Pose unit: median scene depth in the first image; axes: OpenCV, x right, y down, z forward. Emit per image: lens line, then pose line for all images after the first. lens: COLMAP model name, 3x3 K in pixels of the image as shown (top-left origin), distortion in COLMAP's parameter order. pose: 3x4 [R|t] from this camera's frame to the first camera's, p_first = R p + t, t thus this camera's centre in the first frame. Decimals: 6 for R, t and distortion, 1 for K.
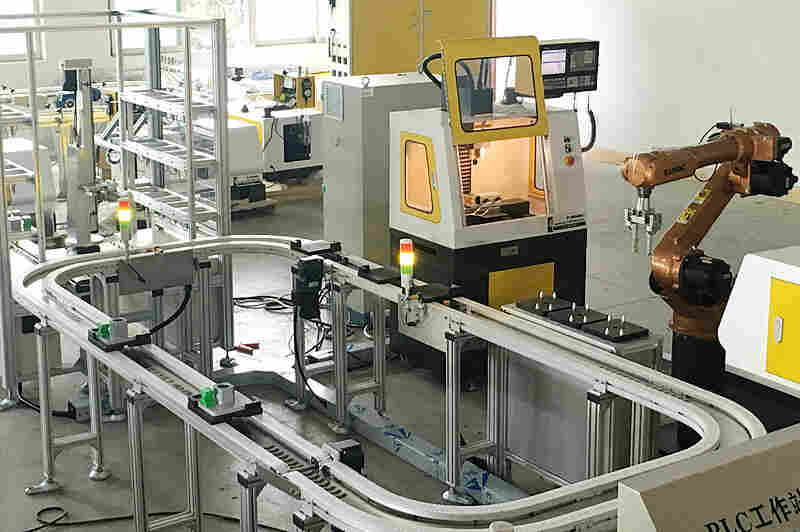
lens RADIAL K [[1297.3, 0, 400.4], [0, 1297.3, 263.5], [0, 0, 1]] dist [0.046579, 0.000000]
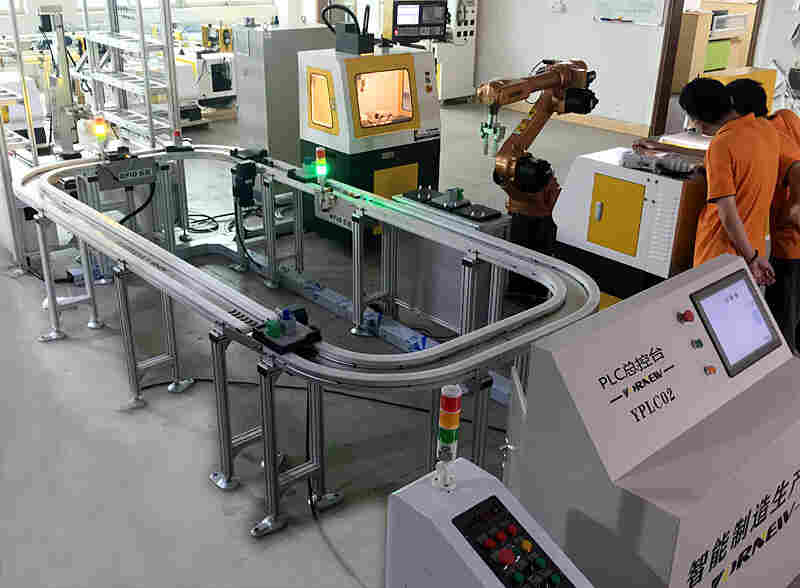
lens RADIAL K [[778.7, 0, 401.7], [0, 778.7, 298.3], [0, 0, 1]] dist [0.034631, 0.000000]
pose [[0.987989, -0.037621, 0.149877, -0.034892], [0.011118, 0.984704, 0.173883, -0.003665], [-0.154127, -0.170128, 0.973294, 0.151987]]
